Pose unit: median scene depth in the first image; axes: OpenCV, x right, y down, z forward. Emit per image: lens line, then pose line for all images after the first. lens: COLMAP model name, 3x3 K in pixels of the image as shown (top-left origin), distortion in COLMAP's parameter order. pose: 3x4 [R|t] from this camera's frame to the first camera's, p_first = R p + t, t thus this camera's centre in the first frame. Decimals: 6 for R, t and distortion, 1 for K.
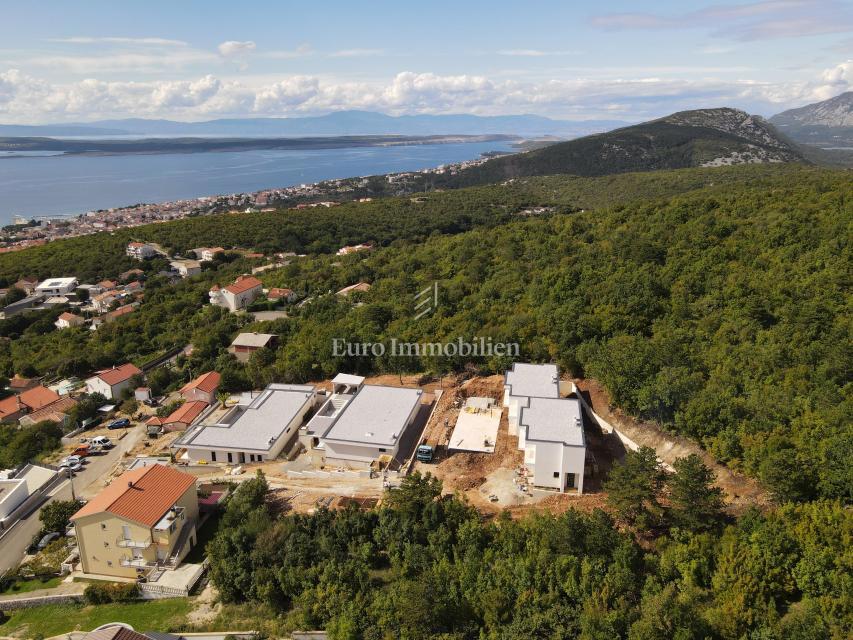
lens RADIAL K [[628.4, 0, 425.4], [0, 628.4, 309.3], [0, 0, 1]] dist [-0.014002, 0.053923]
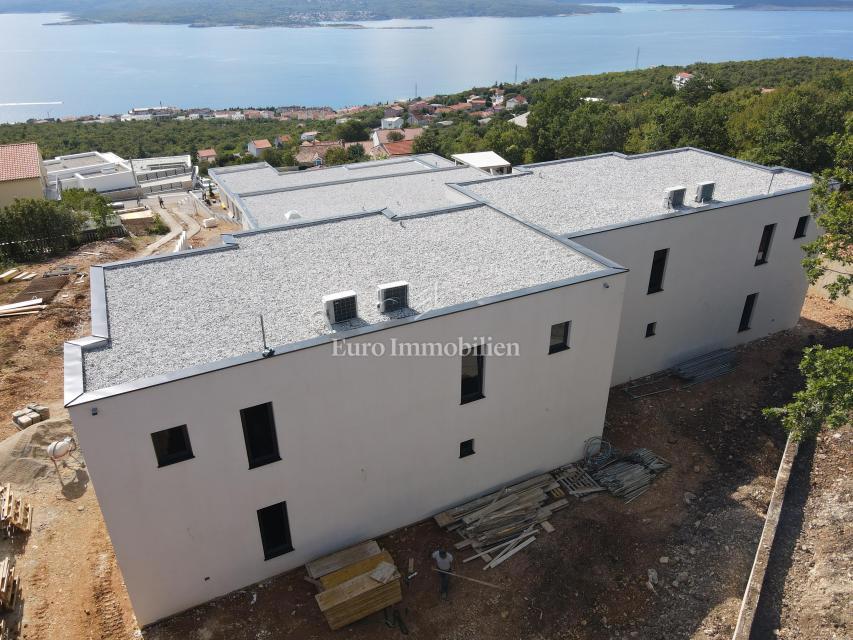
lens RADIAL K [[624.3, 0, 425.9], [0, 624.3, 312.6], [0, 0, 1]] dist [0.014494, 0.003832]
pose [[0.597255, 0.370270, -0.711468, 0.205187], [-0.219108, 0.928642, 0.299361, 0.064670], [0.771543, -0.022907, 0.635765, 0.482107]]
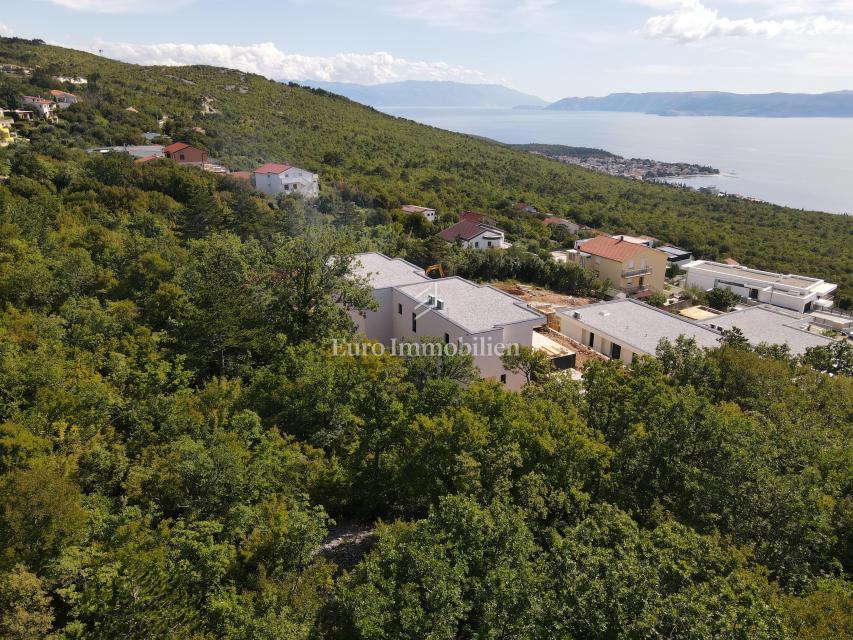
lens RADIAL K [[628.4, 0, 425.4], [0, 628.4, 309.3], [0, 0, 1]] dist [-0.014002, 0.053923]
pose [[-0.785813, 0.194503, -0.587083, 0.329308], [-0.176508, 0.839248, 0.514303, -0.099793], [0.592741, 0.507771, -0.625161, 0.835344]]
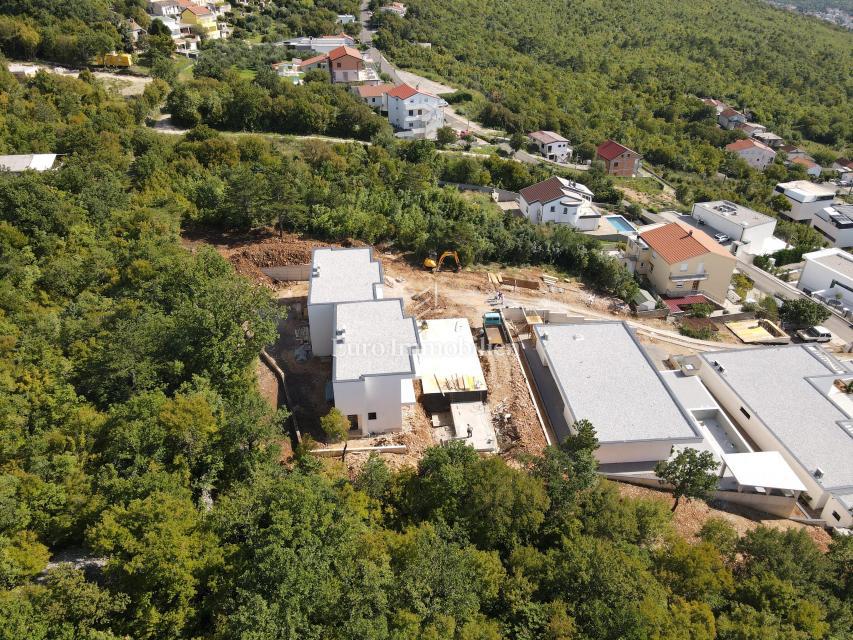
lens RADIAL K [[624.3, 0, 425.9], [0, 624.3, 312.6], [0, 0, 1]] dist [0.014494, 0.003832]
pose [[-0.957950, 0.147997, -0.245823, 0.171360], [-0.082310, 0.678975, 0.729532, -0.229824], [0.274876, 0.719089, -0.638243, 0.880314]]
